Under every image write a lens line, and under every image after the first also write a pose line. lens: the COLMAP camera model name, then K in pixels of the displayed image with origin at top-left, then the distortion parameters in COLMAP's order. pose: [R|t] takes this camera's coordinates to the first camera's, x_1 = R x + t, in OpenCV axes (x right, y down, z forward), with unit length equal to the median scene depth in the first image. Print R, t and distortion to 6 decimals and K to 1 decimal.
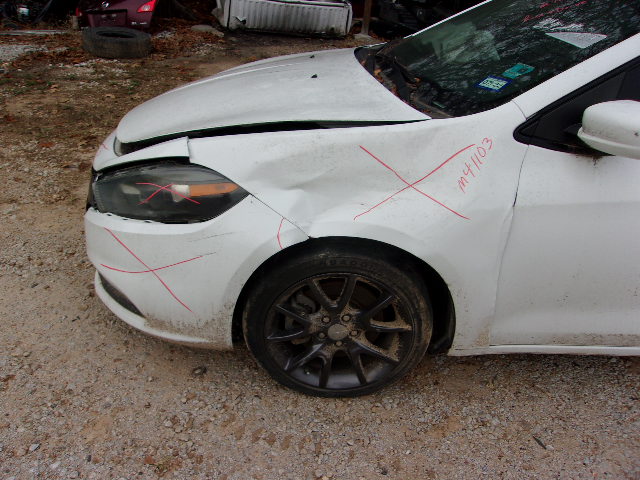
lens RADIAL K [[507.0, 0, 320.6], [0, 507.0, 240.6], [0, 0, 1]] dist [-0.006327, 0.015453]
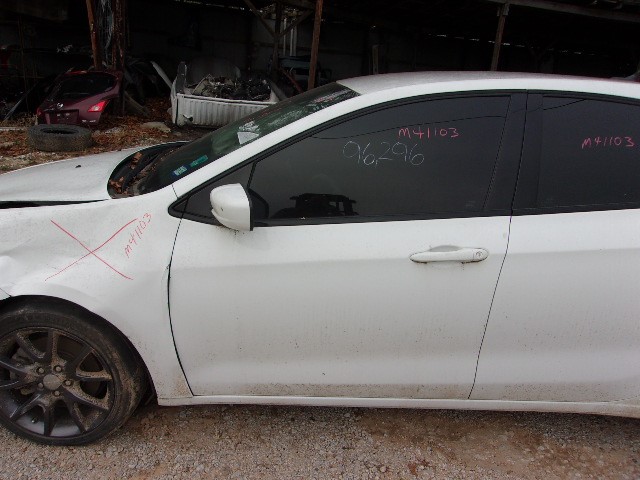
lens RADIAL K [[507.0, 0, 321.4], [0, 507.0, 236.7], [0, 0, 1]] dist [-0.006327, 0.015453]
pose [[0.999959, -0.002563, -0.008663, 0.640482], [0.001009, 0.984605, -0.174789, 0.058130], [0.008978, 0.174773, 0.984568, -0.170278]]
